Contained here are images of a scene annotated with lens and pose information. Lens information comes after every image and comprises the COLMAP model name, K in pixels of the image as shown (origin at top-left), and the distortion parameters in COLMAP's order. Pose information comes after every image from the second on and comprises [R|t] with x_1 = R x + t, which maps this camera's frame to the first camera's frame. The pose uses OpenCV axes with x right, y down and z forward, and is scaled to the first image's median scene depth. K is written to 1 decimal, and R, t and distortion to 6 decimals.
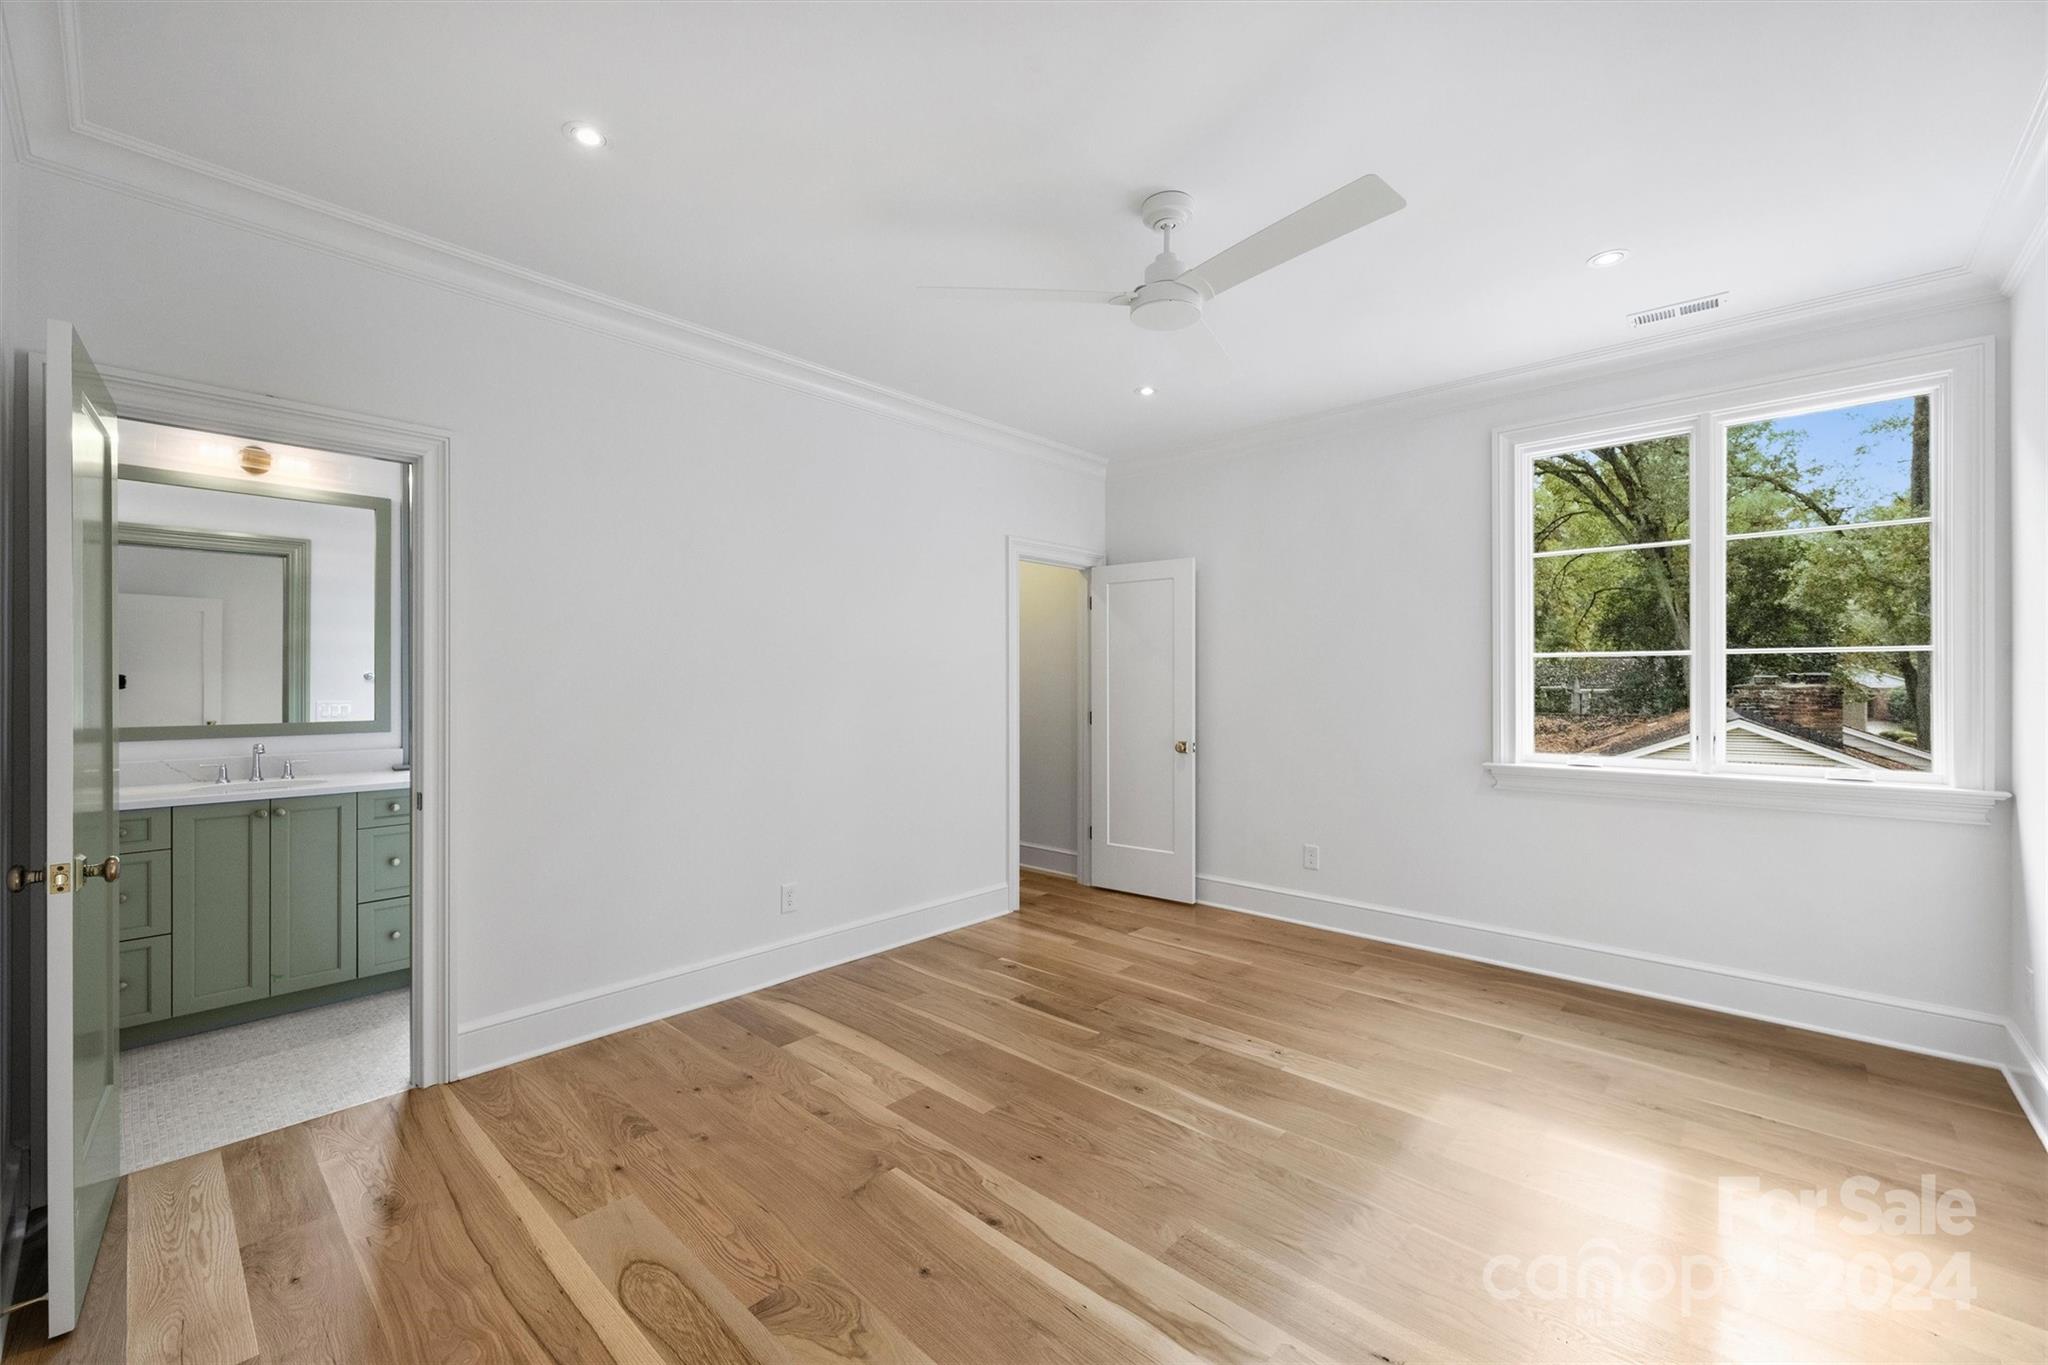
lens RADIAL K [[841.3, 0, 1042.3], [0, 841.3, 679.7], [0, 0, 1]] dist [0.000801, 0.000772]
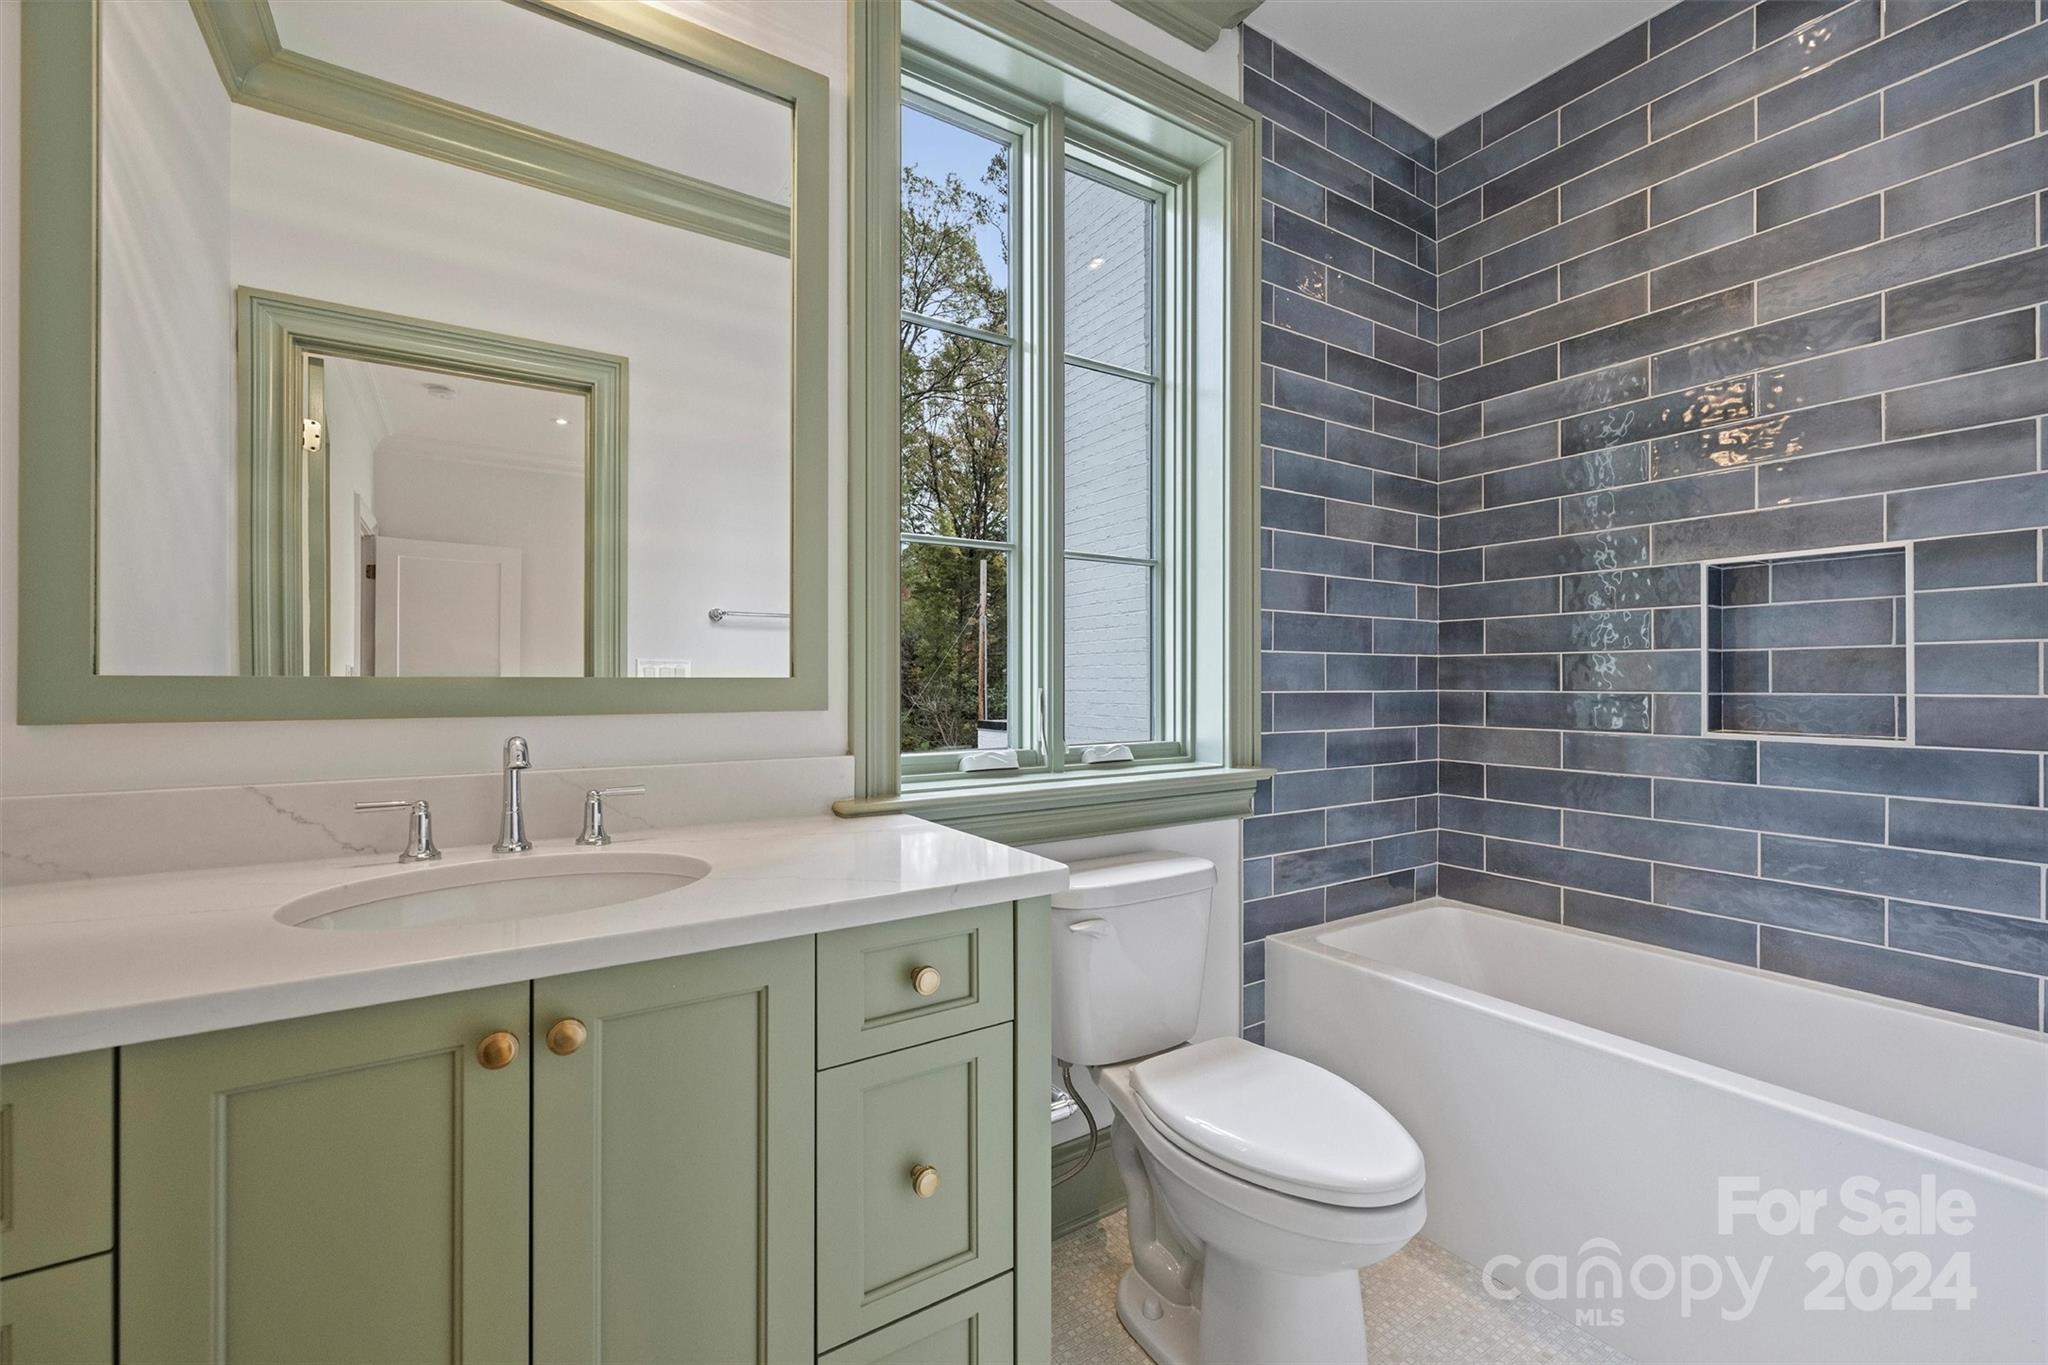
lens RADIAL K [[841.3, 0, 1015.9], [0, 841.3, 684.2], [0, 0, 1]] dist [0.000801, 0.000772]
pose [[0.965839, 0.002288, -0.259131, -0.327273], [-0.002843, 0.999994, -0.001767, 0.027797], [0.259126, 0.002444, 0.965841, 0.364175]]
